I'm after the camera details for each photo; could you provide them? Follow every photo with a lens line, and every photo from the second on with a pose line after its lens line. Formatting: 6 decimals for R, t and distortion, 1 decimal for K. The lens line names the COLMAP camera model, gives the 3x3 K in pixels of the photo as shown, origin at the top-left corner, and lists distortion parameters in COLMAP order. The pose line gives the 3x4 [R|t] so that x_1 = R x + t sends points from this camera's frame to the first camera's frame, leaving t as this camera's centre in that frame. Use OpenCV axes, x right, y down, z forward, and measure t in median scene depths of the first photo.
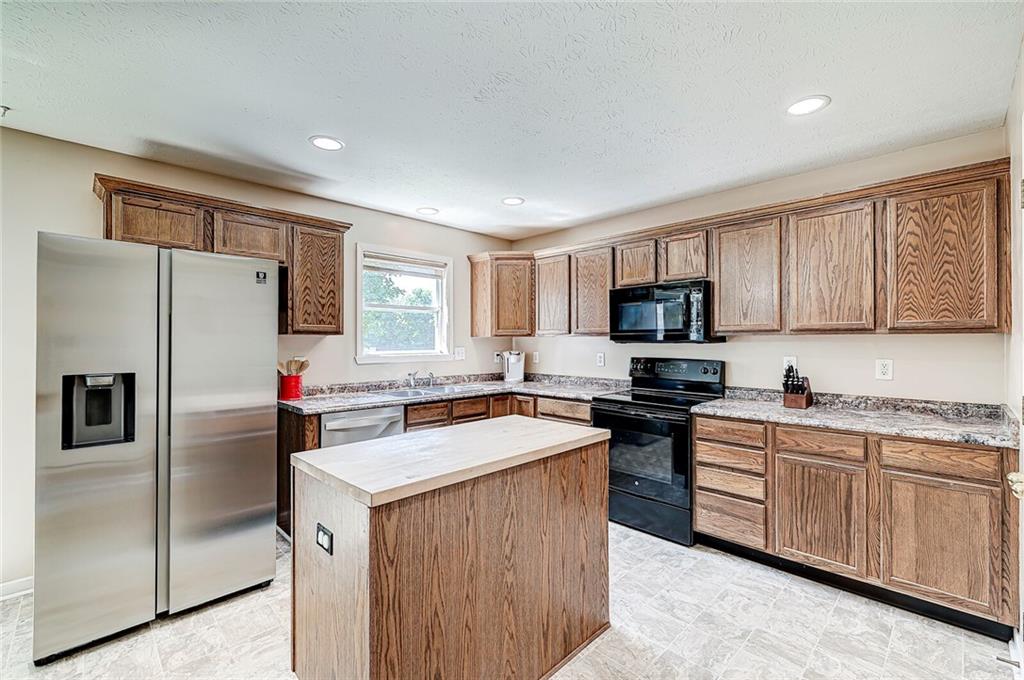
lens RADIAL K [[447.8, 0, 515.2], [0, 447.8, 341.0], [0, 0, 1]] dist [-0.012682, -0.000036]
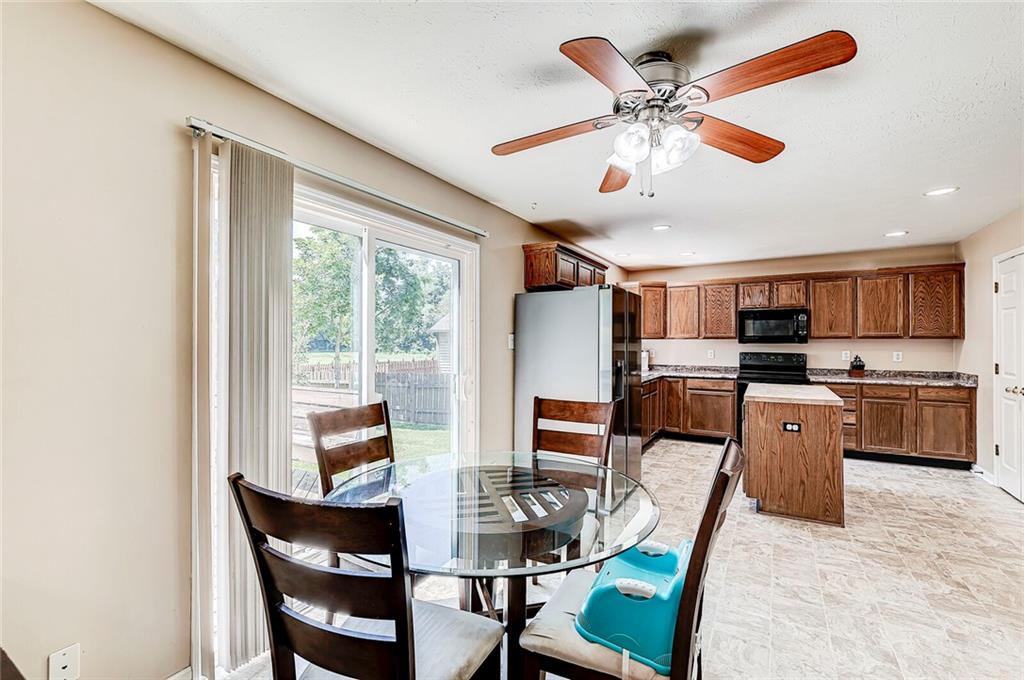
lens RADIAL K [[447.8, 0, 506.1], [0, 447.8, 340.2], [0, 0, 1]] dist [-0.012682, -0.000036]
pose [[0.970874, 0.001084, 0.239590, -1.389092], [-0.000712, 0.999998, -0.001640, -0.006035], [-0.239591, 0.001421, 0.970873, -0.525724]]
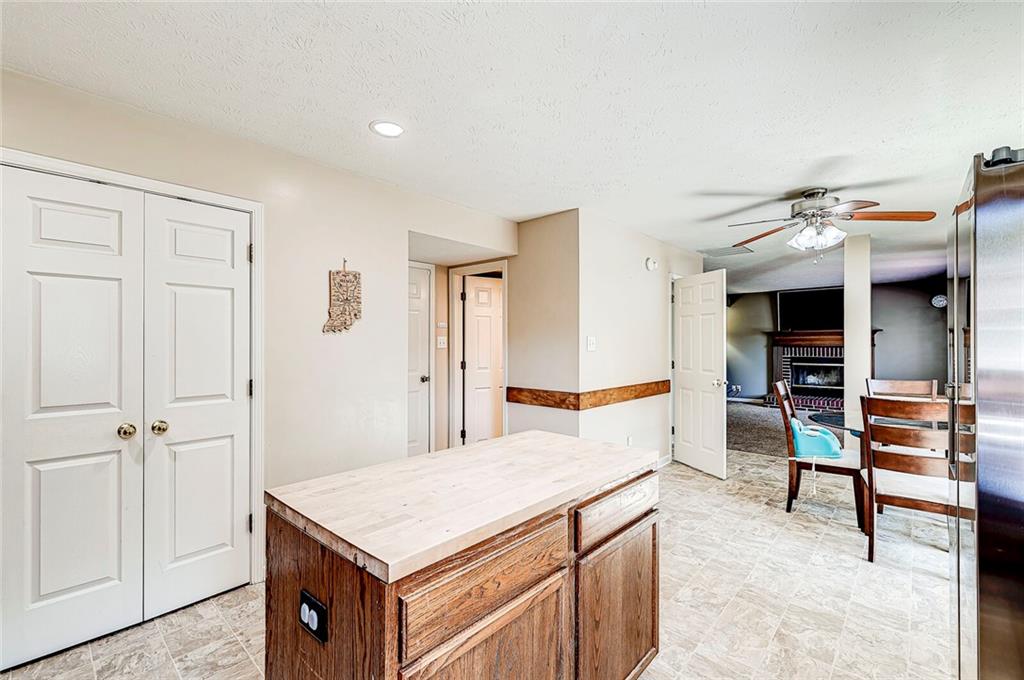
lens RADIAL K [[447.8, 0, 528.3], [0, 447.8, 343.2], [0, 0, 1]] dist [-0.012682, -0.000036]
pose [[-0.998364, -0.003654, -0.057058, 1.684971], [-0.004008, 0.999973, 0.006091, -0.006445], [0.057034, 0.006310, -0.998352, 2.606132]]
